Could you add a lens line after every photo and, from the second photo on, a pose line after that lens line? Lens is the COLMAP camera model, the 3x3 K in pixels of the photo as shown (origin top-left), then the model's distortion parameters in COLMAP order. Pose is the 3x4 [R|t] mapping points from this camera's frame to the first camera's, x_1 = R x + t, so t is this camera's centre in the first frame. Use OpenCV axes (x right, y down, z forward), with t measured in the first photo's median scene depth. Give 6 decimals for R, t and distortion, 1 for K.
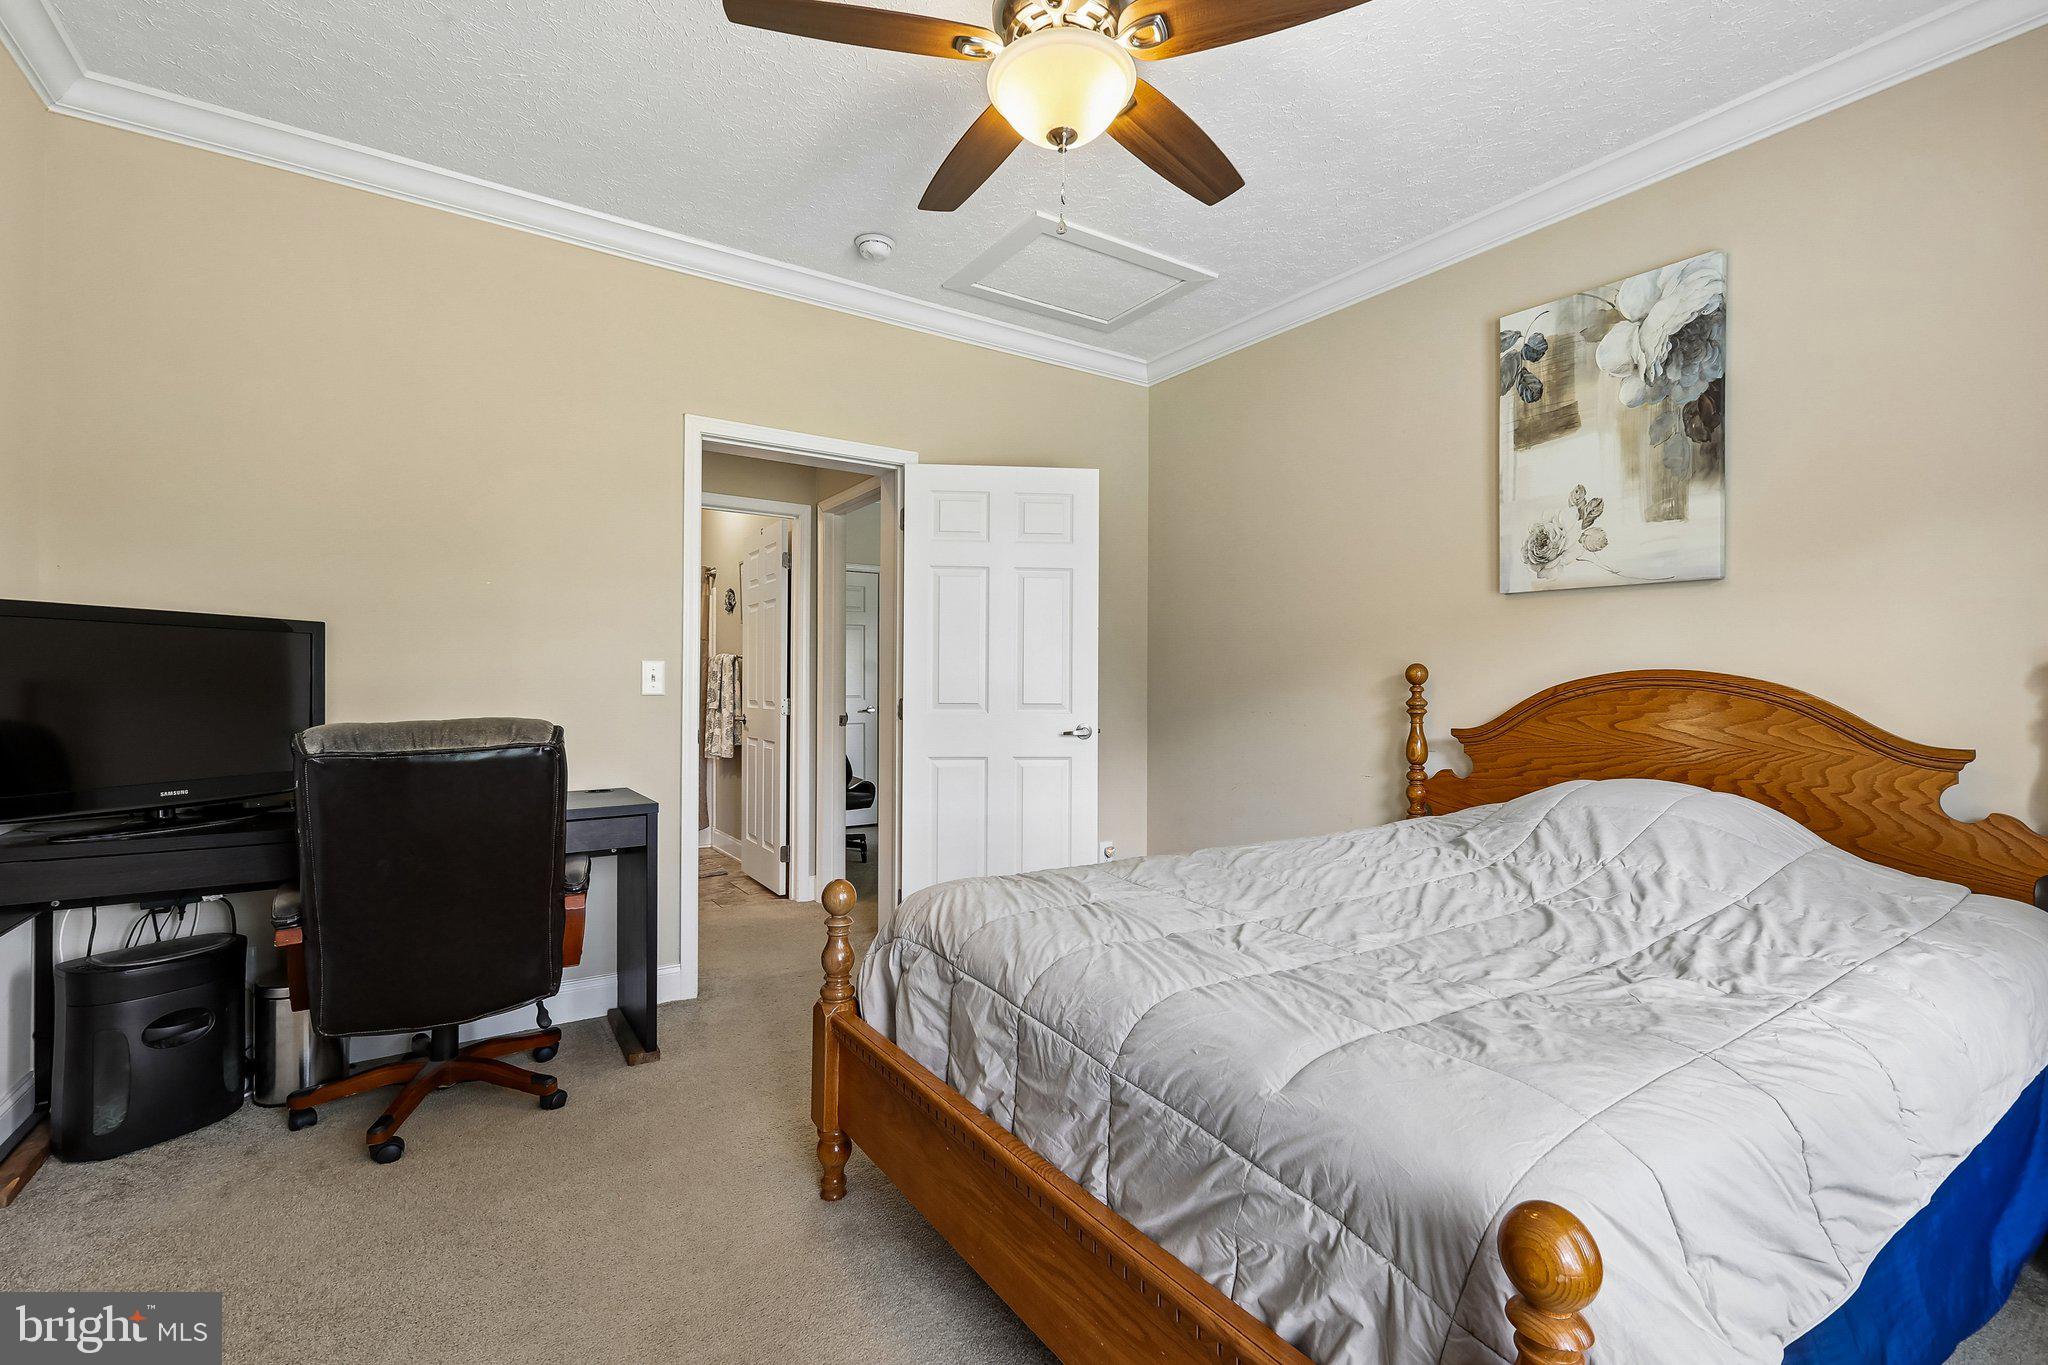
lens RADIAL K [[894.5, 0, 1023.4], [0, 894.5, 673.2], [0, 0, 1]] dist [0.003545, -0.000302]
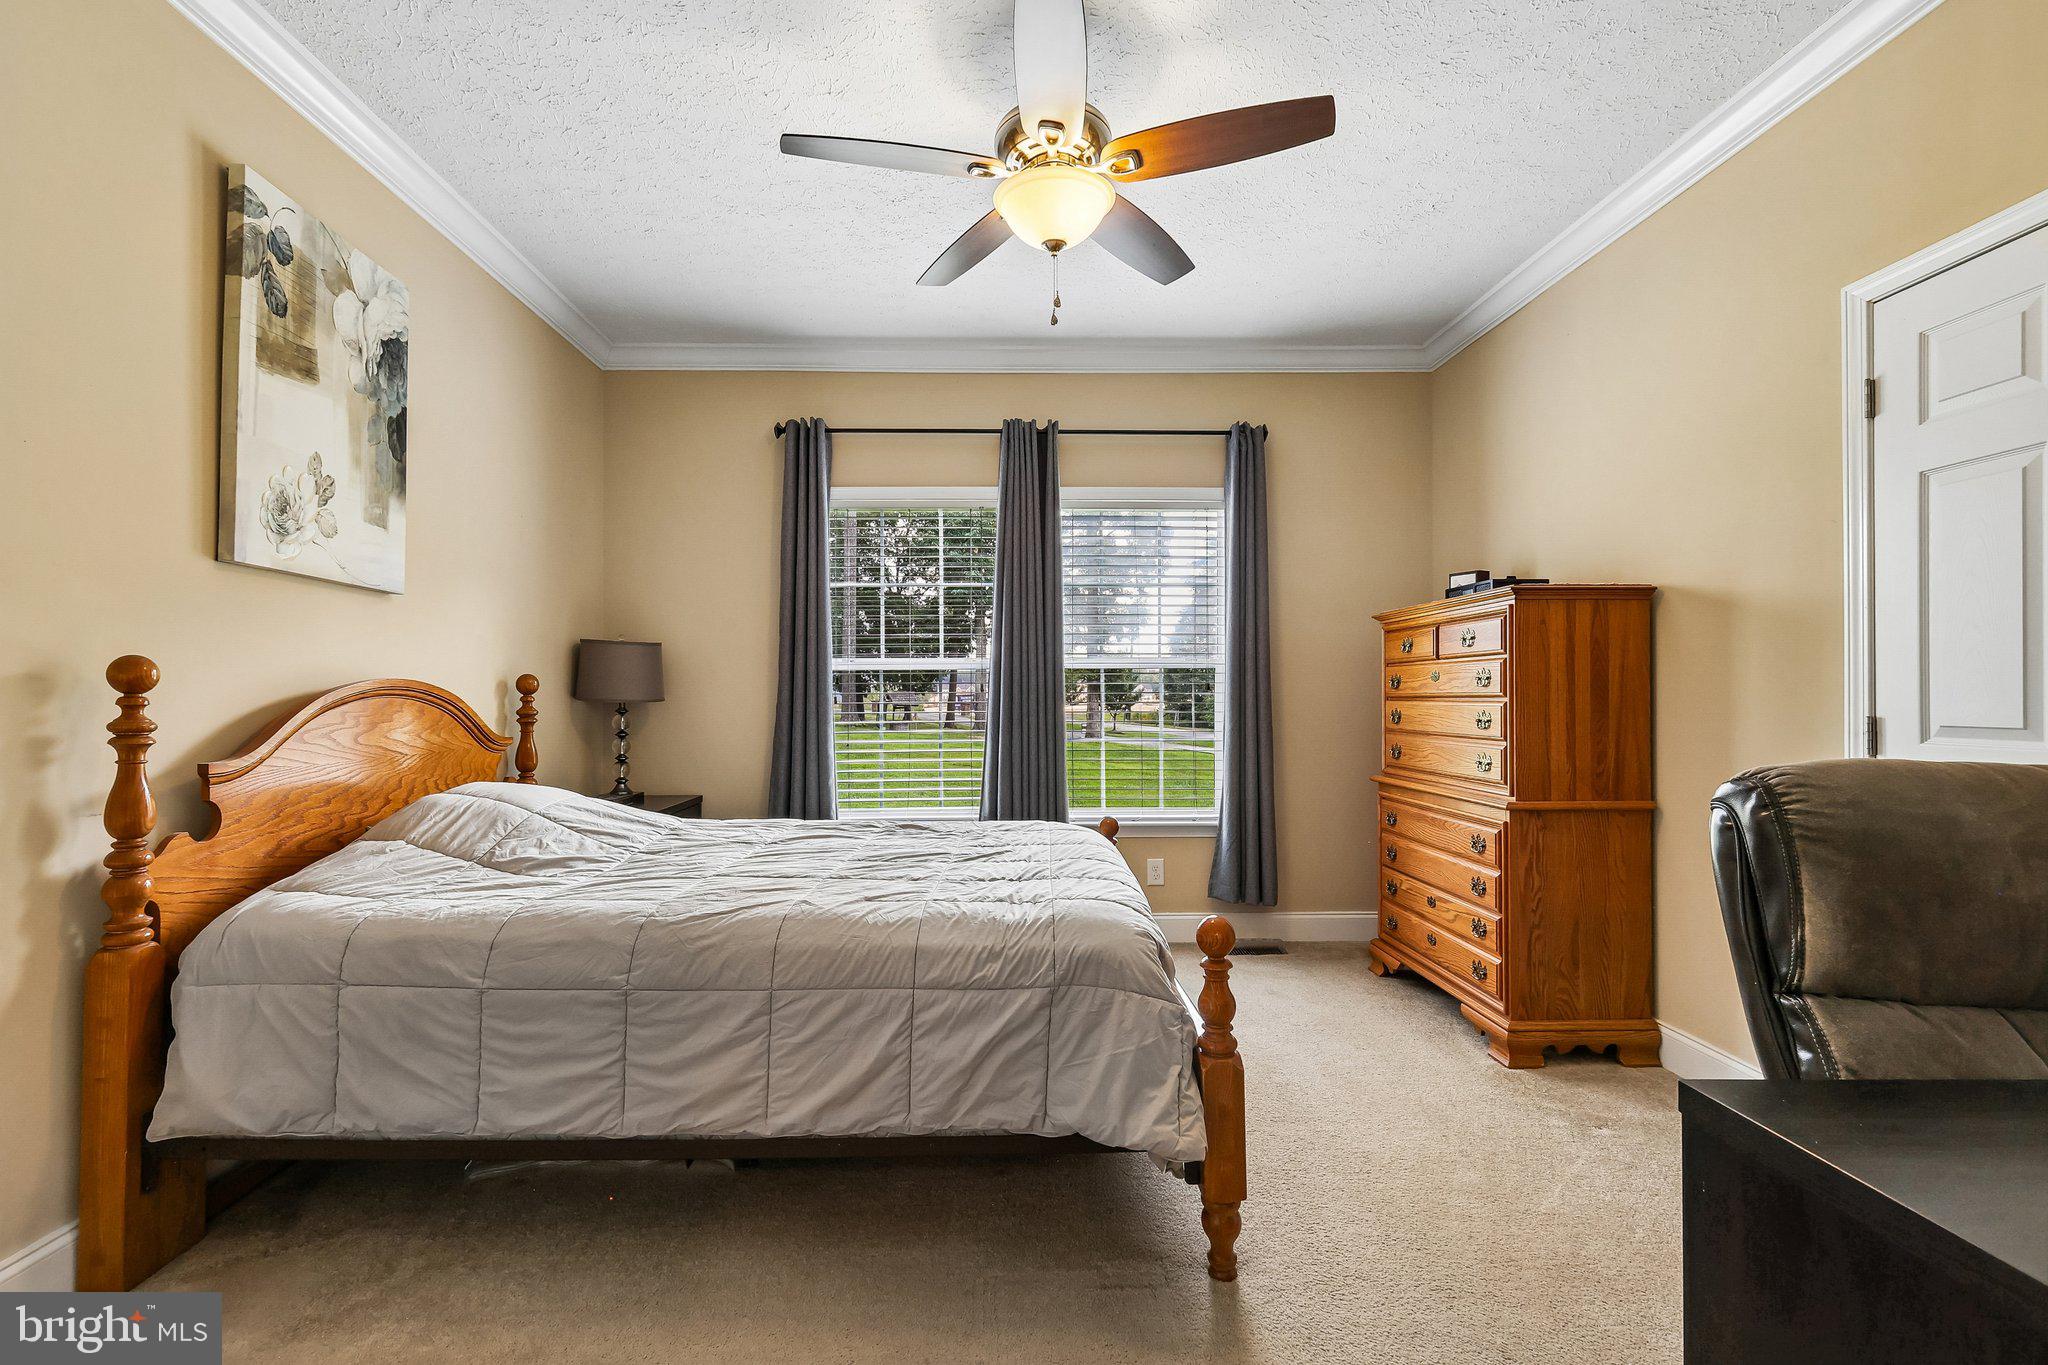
lens RADIAL K [[894.5, 0, 1021.8], [0, 894.5, 695.8], [0, 0, 1]] dist [0.003545, -0.000302]
pose [[-0.847191, 0.001014, 0.531288, -0.369930], [-0.006381, 0.999907, -0.012085, 0.020628], [-0.531251, -0.013629, -0.847105, 1.354727]]
